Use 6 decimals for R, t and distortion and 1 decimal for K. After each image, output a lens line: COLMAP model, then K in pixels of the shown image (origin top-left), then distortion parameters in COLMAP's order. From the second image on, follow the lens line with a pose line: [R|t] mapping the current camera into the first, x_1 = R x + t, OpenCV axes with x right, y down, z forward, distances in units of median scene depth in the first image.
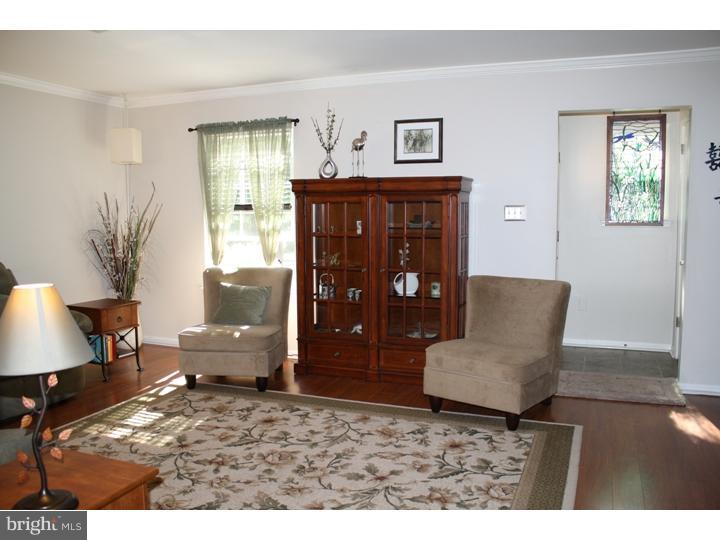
lens RADIAL K [[631.3, 0, 379.2], [0, 631.3, 273.4], [0, 0, 1]] dist [-0.140900, 0.144056]
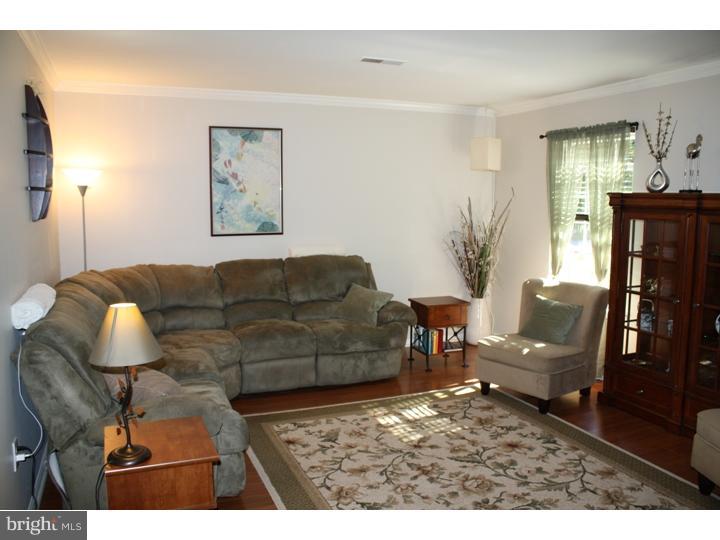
lens RADIAL K [[631.3, 0, 371.8], [0, 631.3, 282.6], [0, 0, 1]] dist [-0.140900, 0.144056]
pose [[0.700435, 0.109736, -0.705230, 0.264602], [-0.084544, 0.993909, 0.070687, -0.054211], [0.708692, 0.010111, 0.705446, 0.127304]]
